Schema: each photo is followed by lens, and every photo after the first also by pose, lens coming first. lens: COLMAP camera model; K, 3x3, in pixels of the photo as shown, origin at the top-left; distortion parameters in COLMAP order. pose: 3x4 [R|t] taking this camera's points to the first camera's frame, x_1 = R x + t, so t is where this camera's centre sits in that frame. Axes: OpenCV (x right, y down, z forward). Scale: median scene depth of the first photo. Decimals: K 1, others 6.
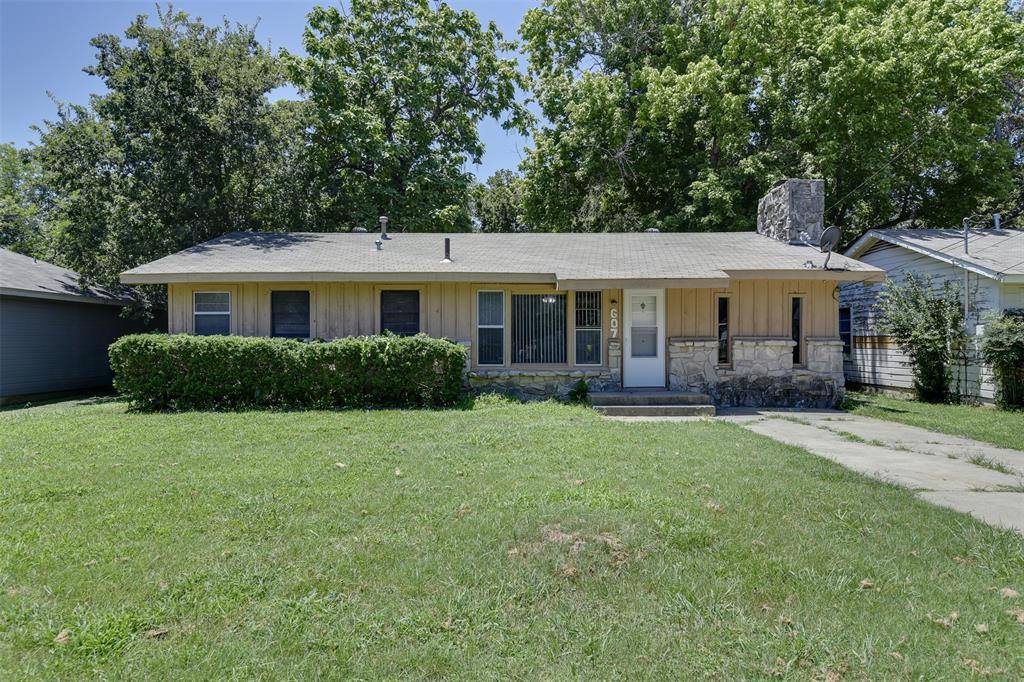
lens RADIAL K [[583.3, 0, 511.4], [0, 583.3, 340.2], [0, 0, 1]] dist [0.000885, -0.002231]
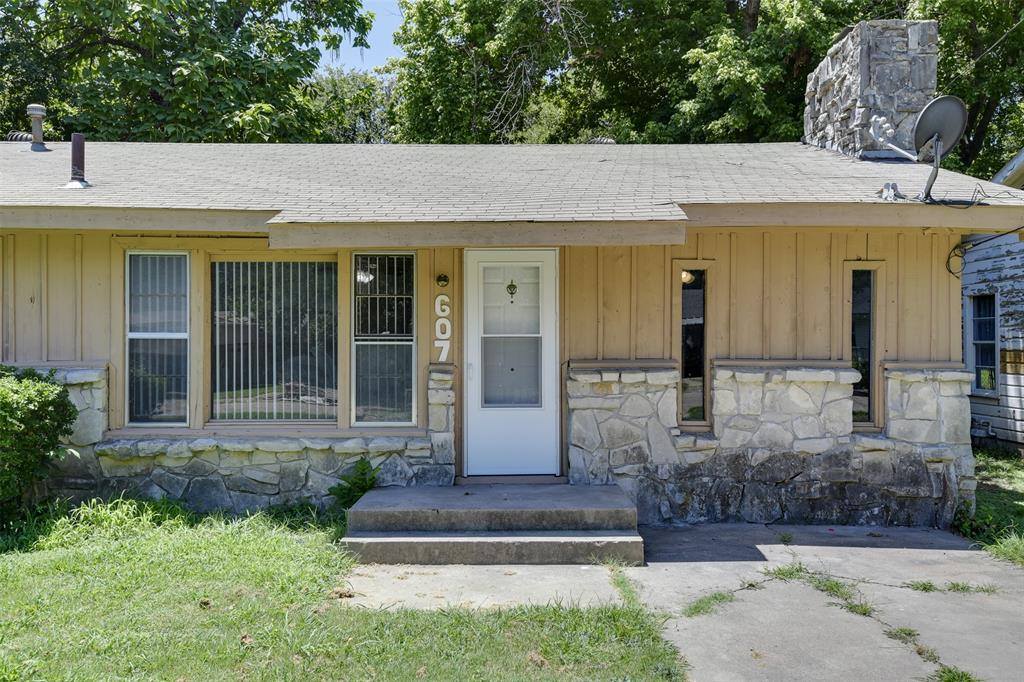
lens RADIAL K [[846.1, 0, 512.0], [0, 846.1, 339.3], [0, 0, 1]] dist [0.028313, 0.005432]
pose [[0.999993, 0.001907, 0.003357, 0.225712], [-0.001900, 0.999996, -0.002117, -0.019743], [-0.003361, 0.002110, 0.999992, 0.367800]]
